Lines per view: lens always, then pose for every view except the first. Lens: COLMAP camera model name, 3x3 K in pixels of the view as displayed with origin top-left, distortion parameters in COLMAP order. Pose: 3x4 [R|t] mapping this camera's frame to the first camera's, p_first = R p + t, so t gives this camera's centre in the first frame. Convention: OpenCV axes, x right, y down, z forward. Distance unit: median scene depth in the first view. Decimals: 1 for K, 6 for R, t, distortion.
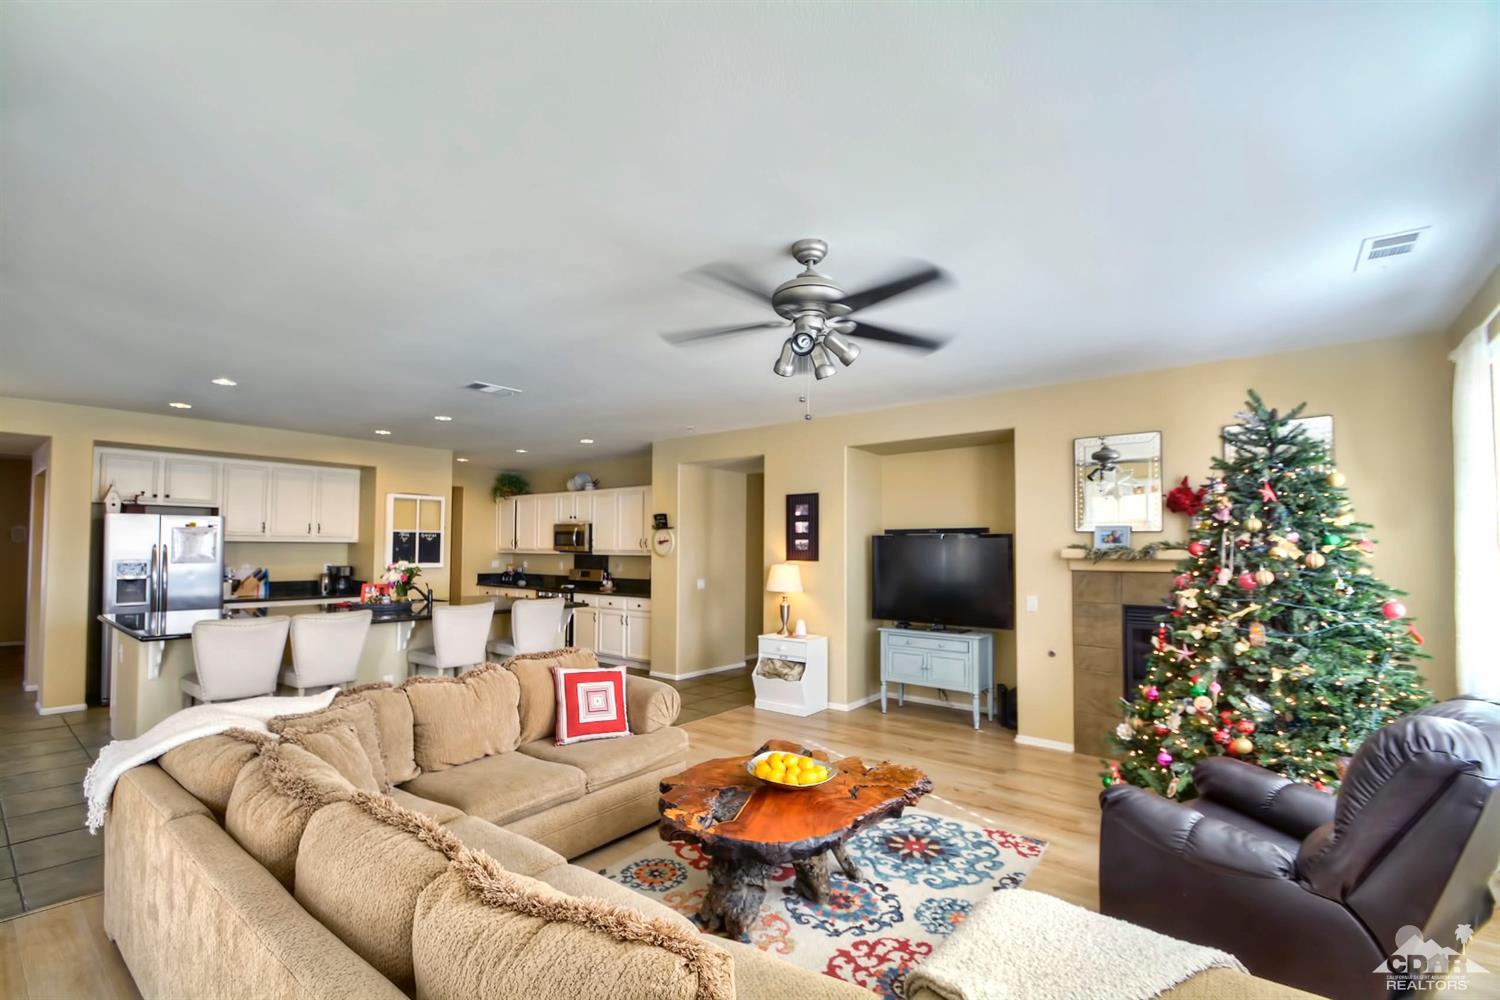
lens RADIAL K [[658.3, 0, 751.9], [0, 658.3, 528.5], [0, 0, 1]] dist [-0.000563, -0.000038]
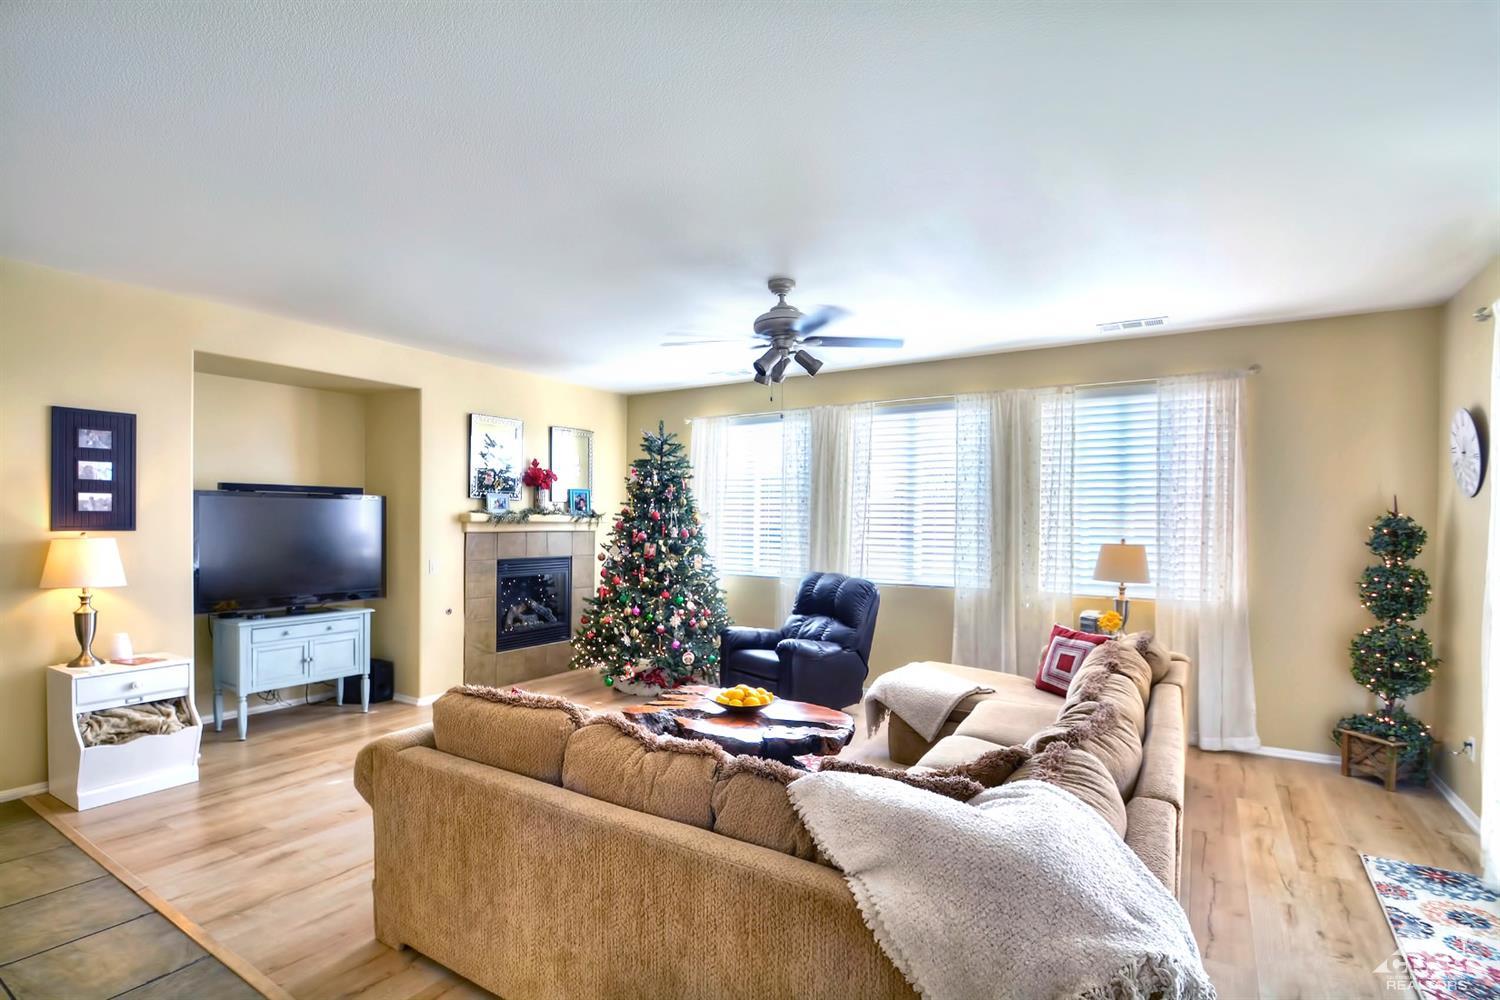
lens RADIAL K [[726.2, 0, 716.8], [0, 726.2, 525.1], [0, 0, 1]] dist [-0.000438, -0.000051]
pose [[-0.084066, -0.015352, 0.996342, -0.591200], [-0.042393, 0.999031, 0.011816, 0.014732], [-0.995558, -0.041244, -0.084636, 0.531130]]
